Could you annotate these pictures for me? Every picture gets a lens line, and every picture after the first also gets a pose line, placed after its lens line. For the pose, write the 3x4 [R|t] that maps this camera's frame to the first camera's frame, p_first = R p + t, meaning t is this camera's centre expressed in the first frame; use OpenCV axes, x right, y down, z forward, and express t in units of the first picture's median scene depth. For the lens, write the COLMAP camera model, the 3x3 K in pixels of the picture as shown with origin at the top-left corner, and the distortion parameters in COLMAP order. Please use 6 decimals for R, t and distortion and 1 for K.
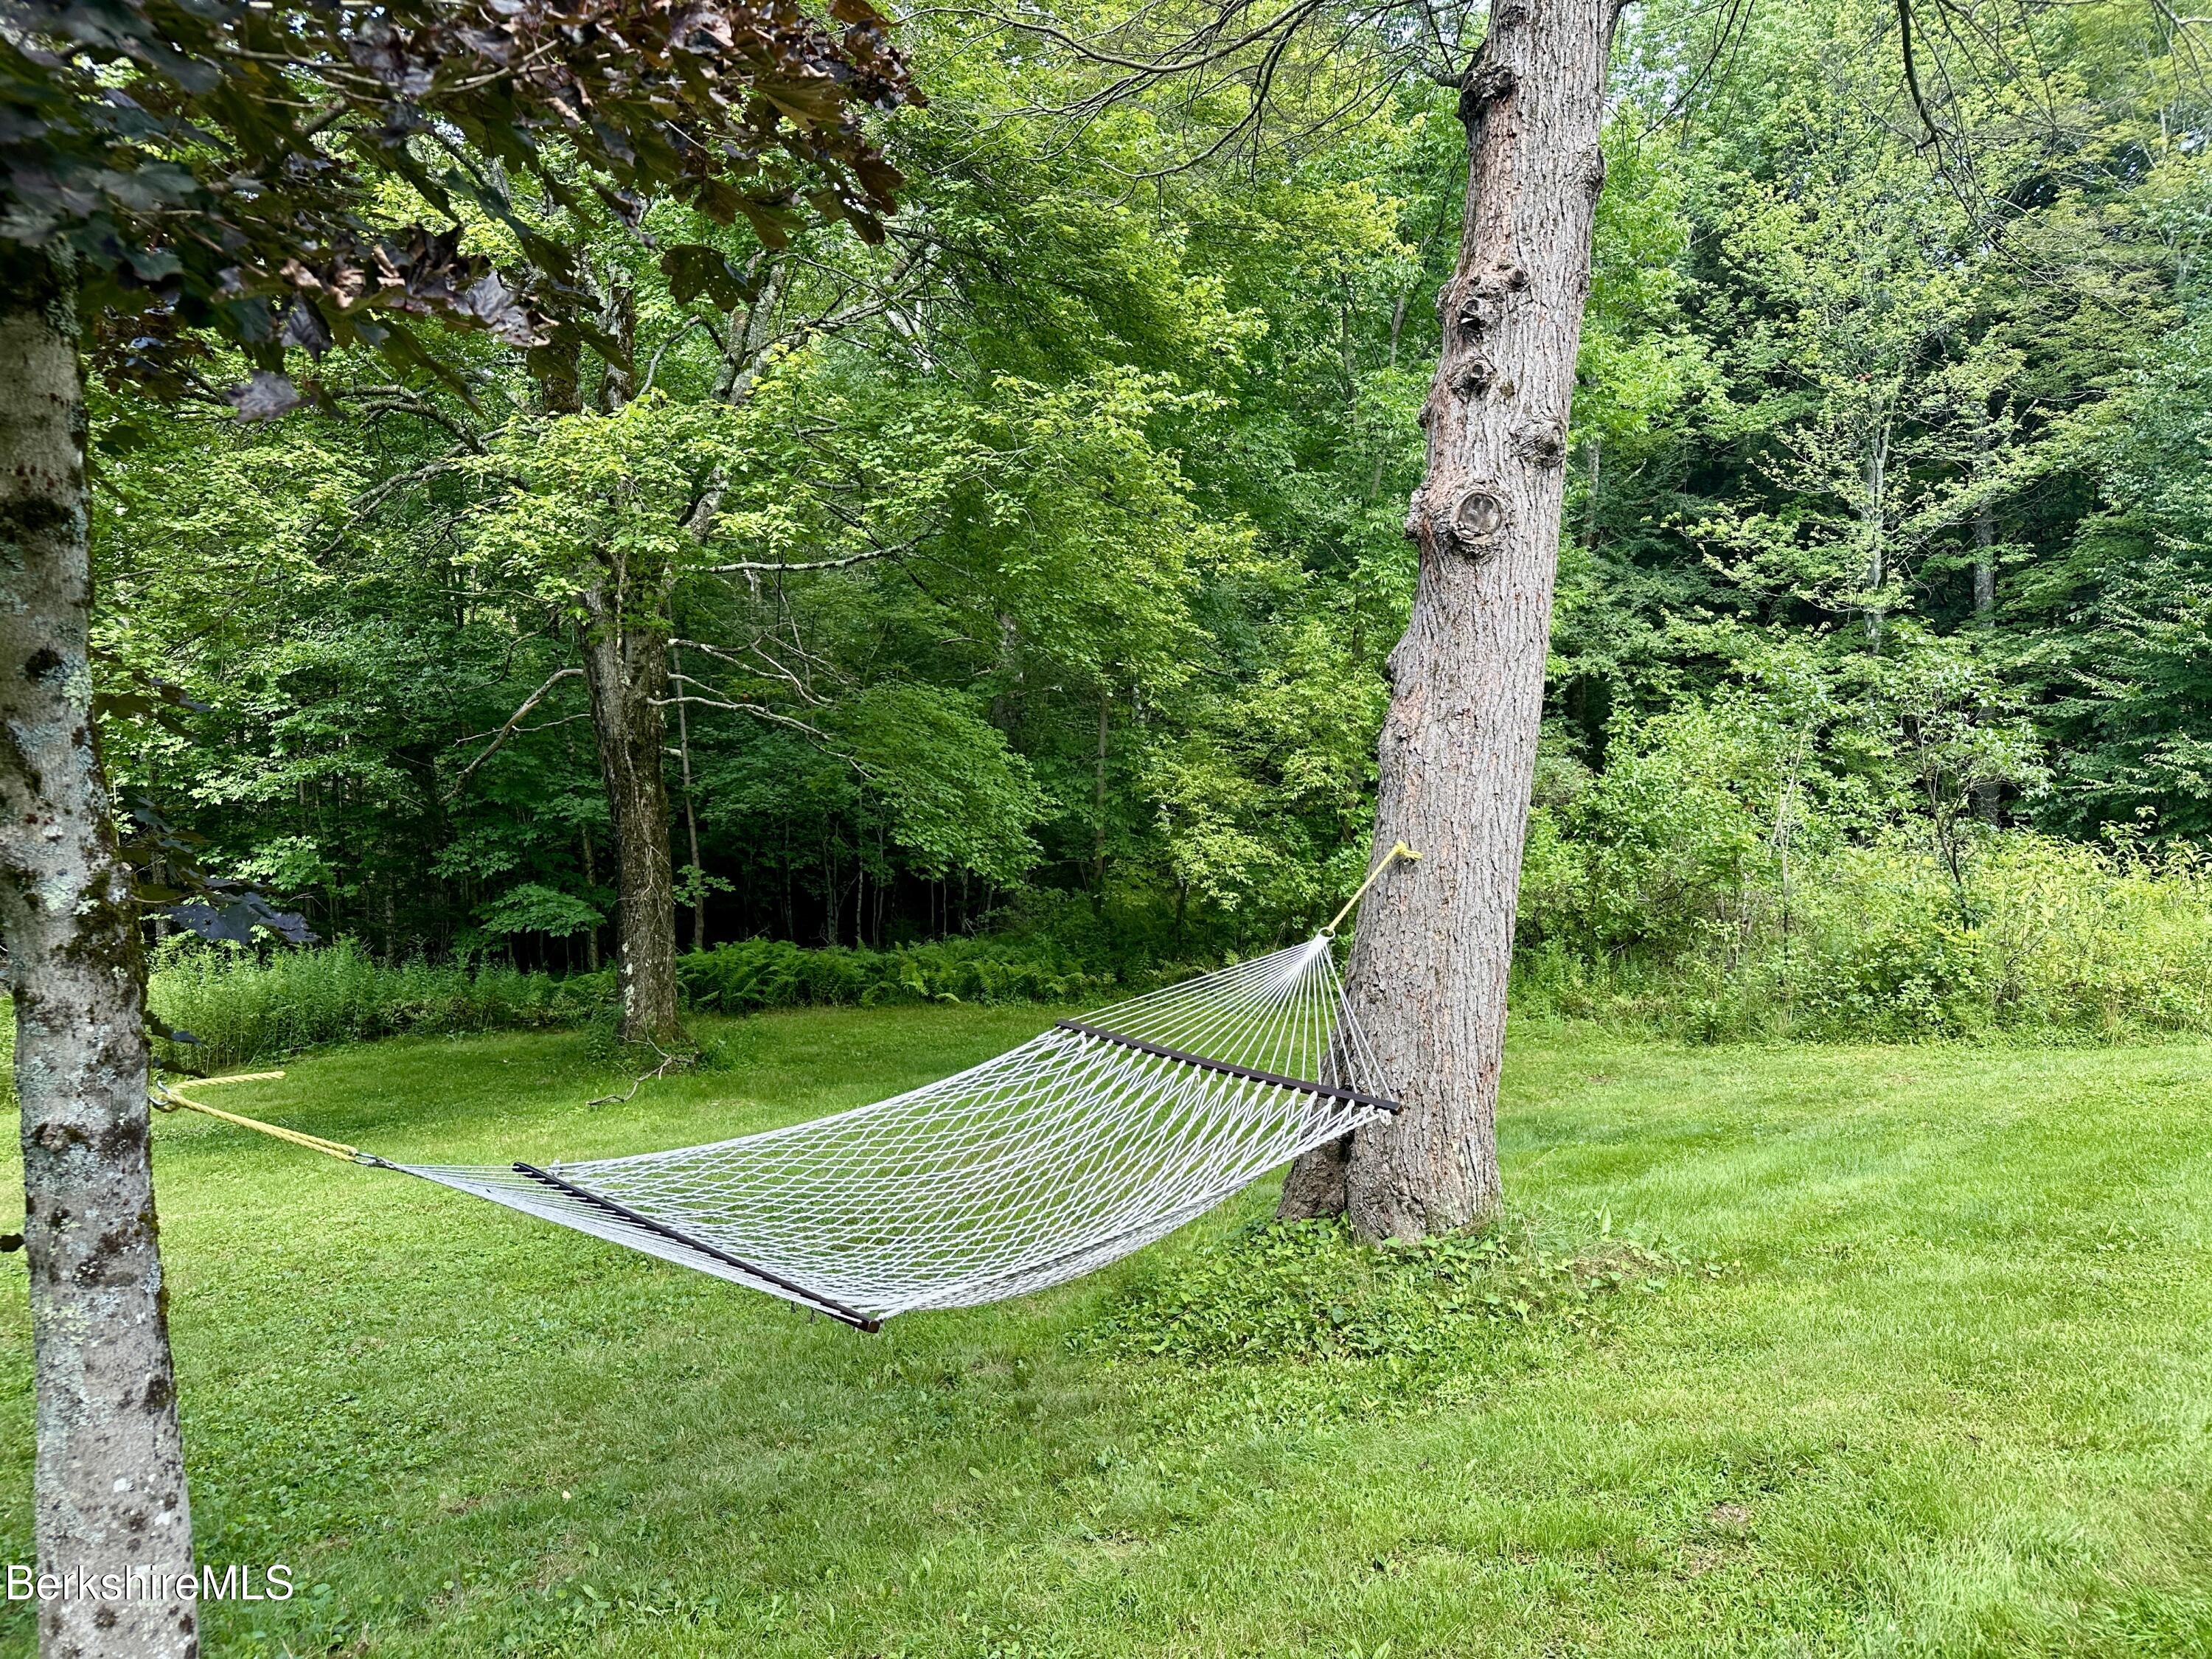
lens RADIAL K [[1544.6, 0, 1108.6], [0, 1544.6, 888.5], [0, 0, 1]] dist [0.038064, -0.001428]
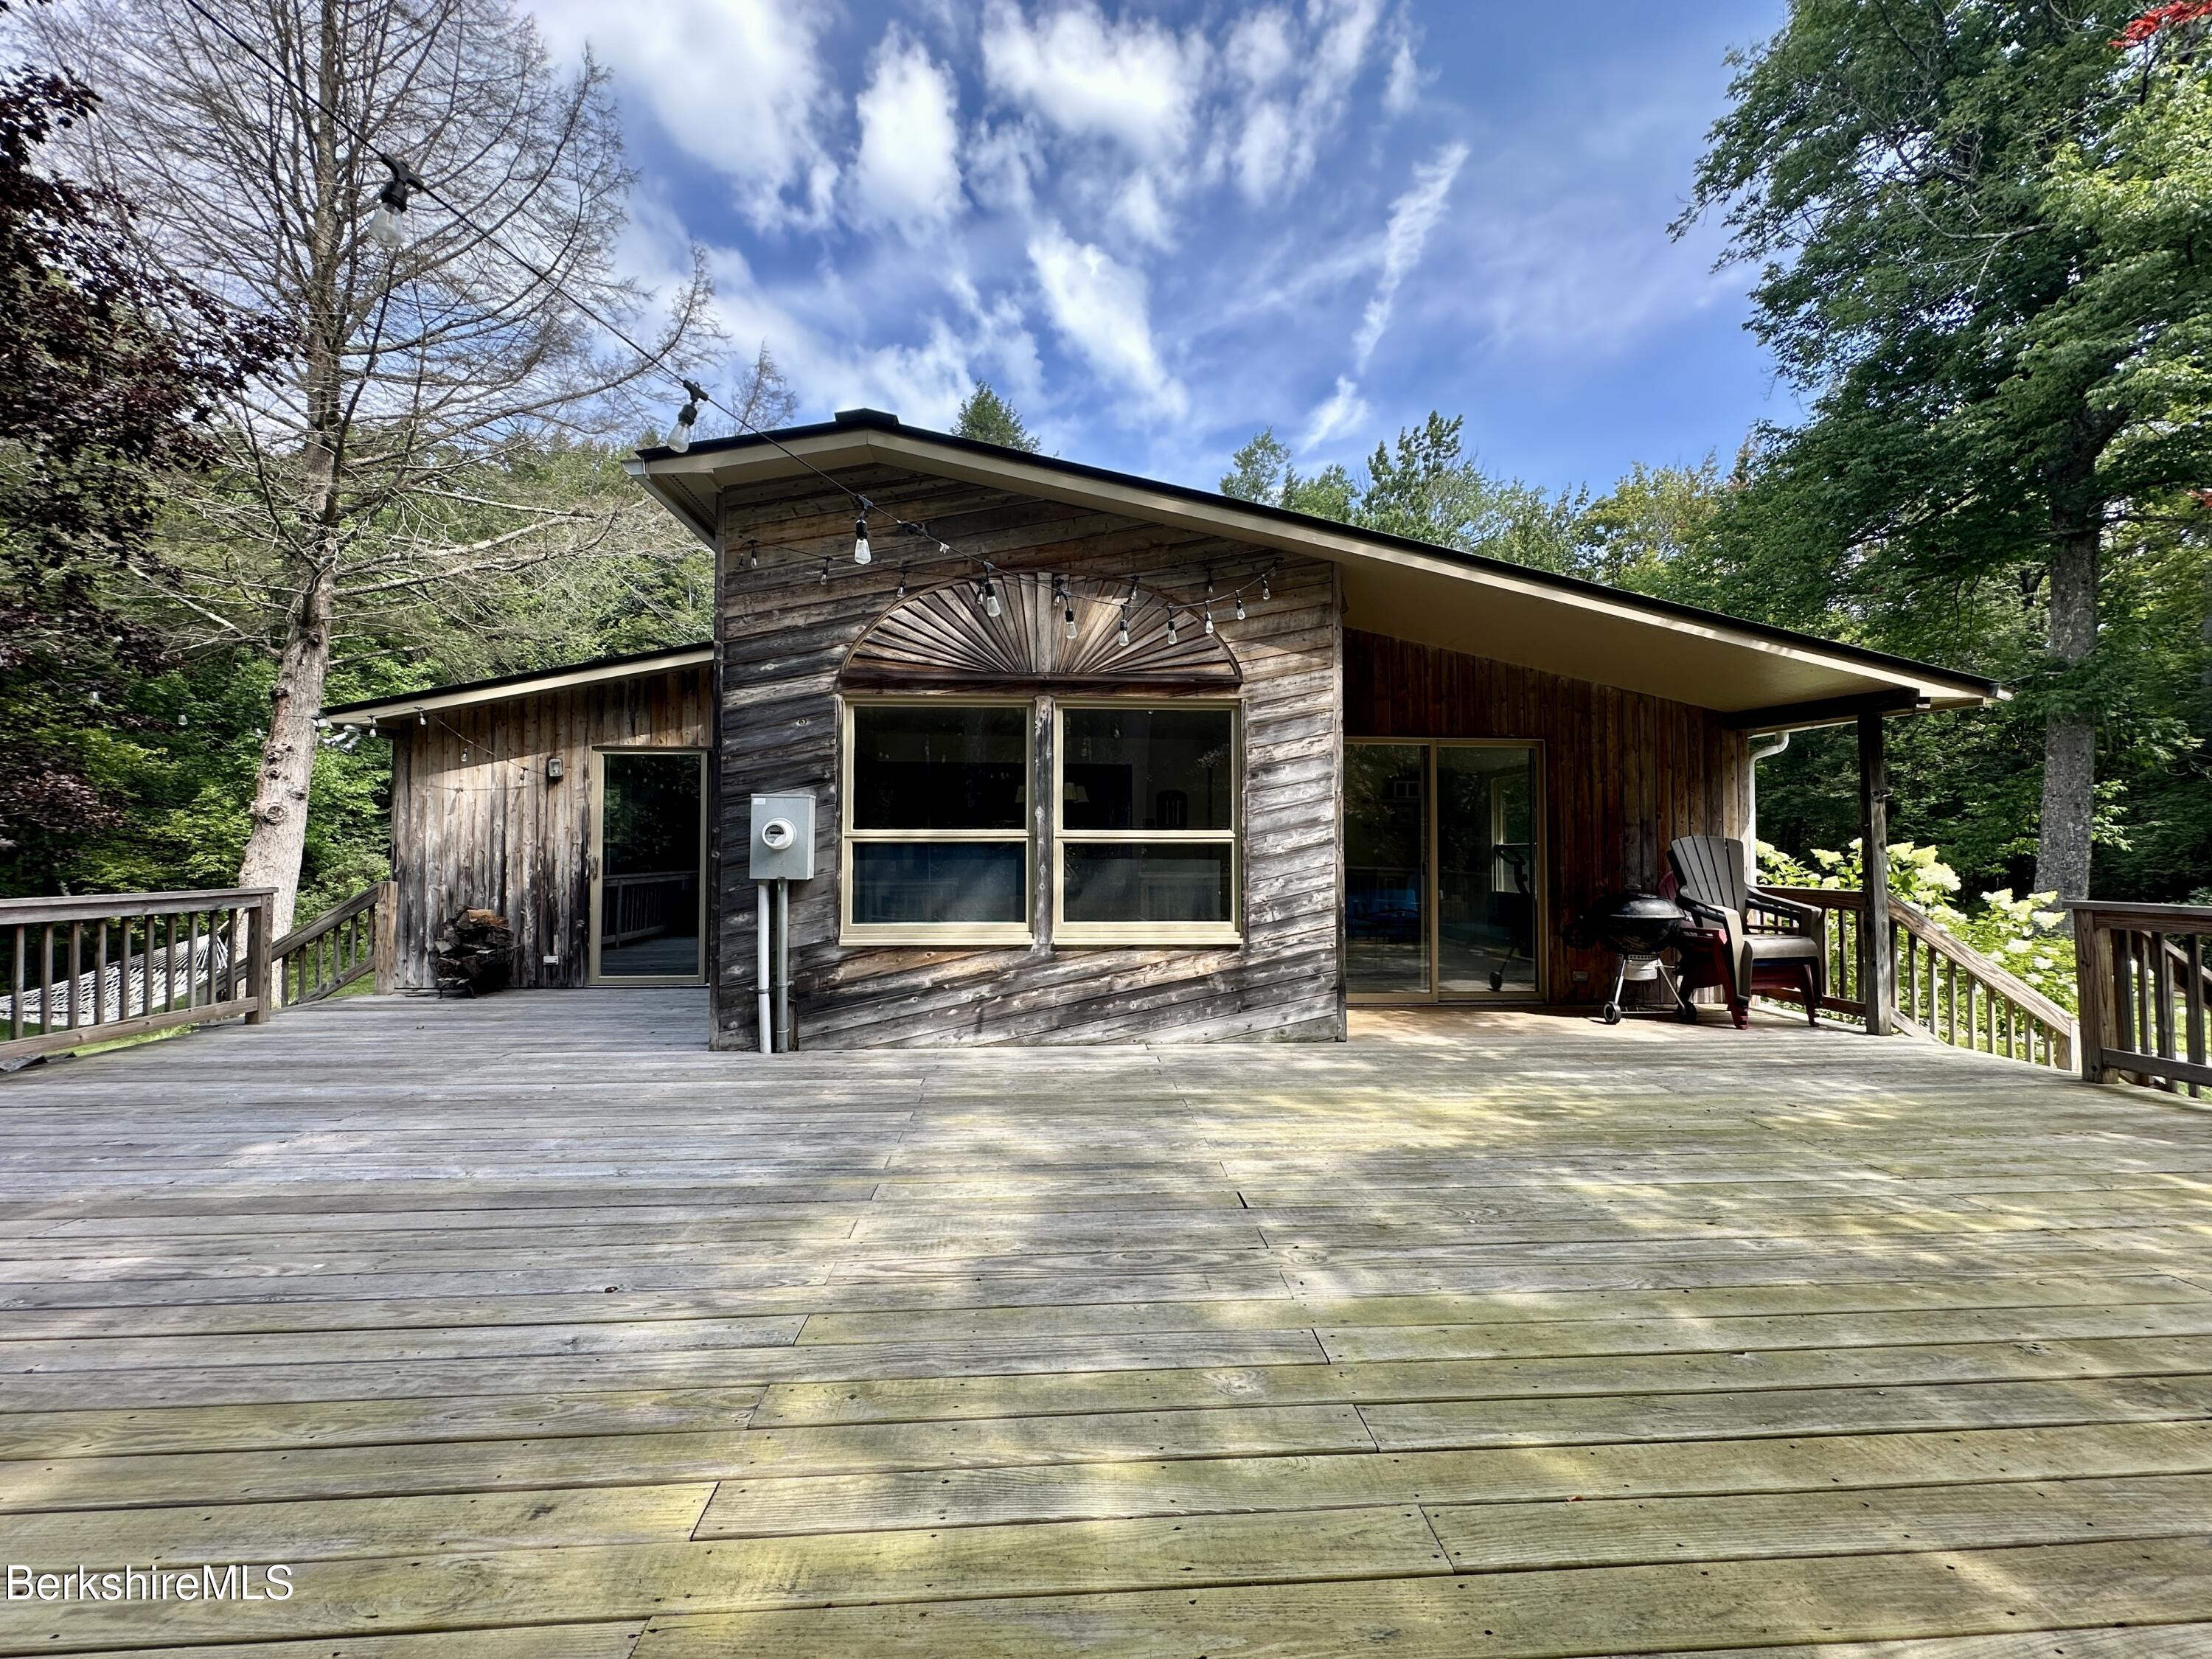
lens RADIAL K [[882.8, 0, 1103.4], [0, 882.8, 828.8], [0, 0, 1]] dist [-0.002034, 0.000181]
pose [[0.601876, 0.010249, 0.798523, -0.234937], [0.060330, 0.996477, -0.058263, 0.035002], [-0.796307, 0.083242, 0.599137, -1.723595]]
